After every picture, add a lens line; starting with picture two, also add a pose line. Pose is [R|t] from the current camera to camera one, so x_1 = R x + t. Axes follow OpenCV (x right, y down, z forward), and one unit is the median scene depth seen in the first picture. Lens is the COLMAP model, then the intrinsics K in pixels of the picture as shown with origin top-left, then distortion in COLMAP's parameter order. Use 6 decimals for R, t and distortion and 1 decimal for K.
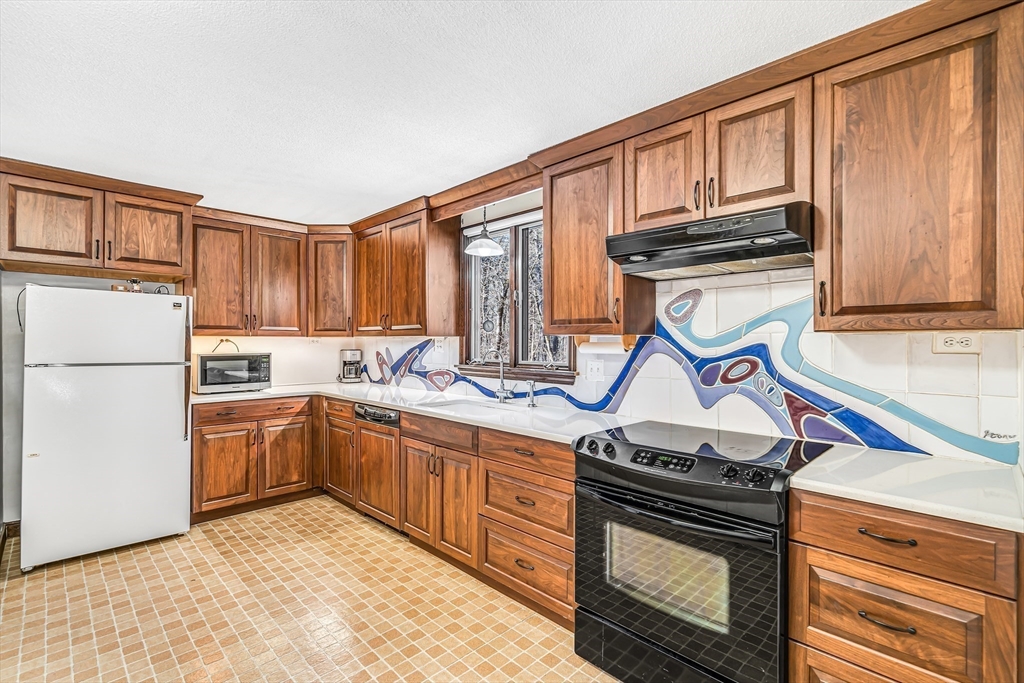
lens RADIAL K [[474.7, 0, 515.3], [0, 474.7, 343.3], [0, 0, 1]] dist [-0.003487, 0.003163]
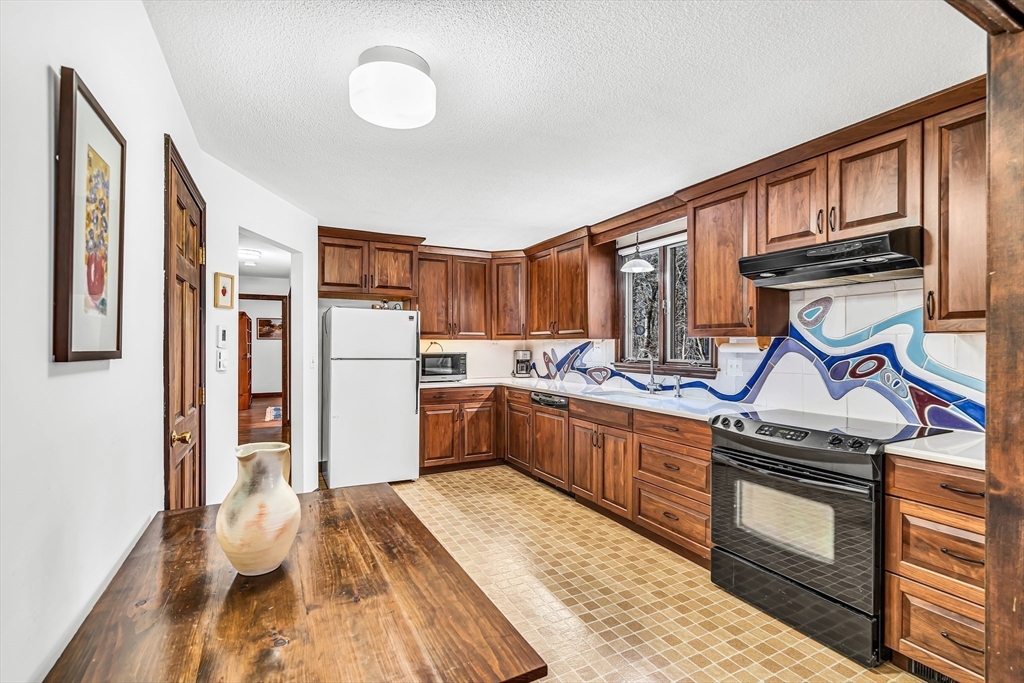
lens RADIAL K [[474.7, 0, 507.9], [0, 474.7, 347.0], [0, 0, 1]] dist [-0.003487, 0.003163]
pose [[0.949441, 0.000606, -0.313944, 0.003445], [-0.000586, 1.000000, 0.000160, 0.008395], [0.313945, 0.000032, 0.949441, -0.335431]]
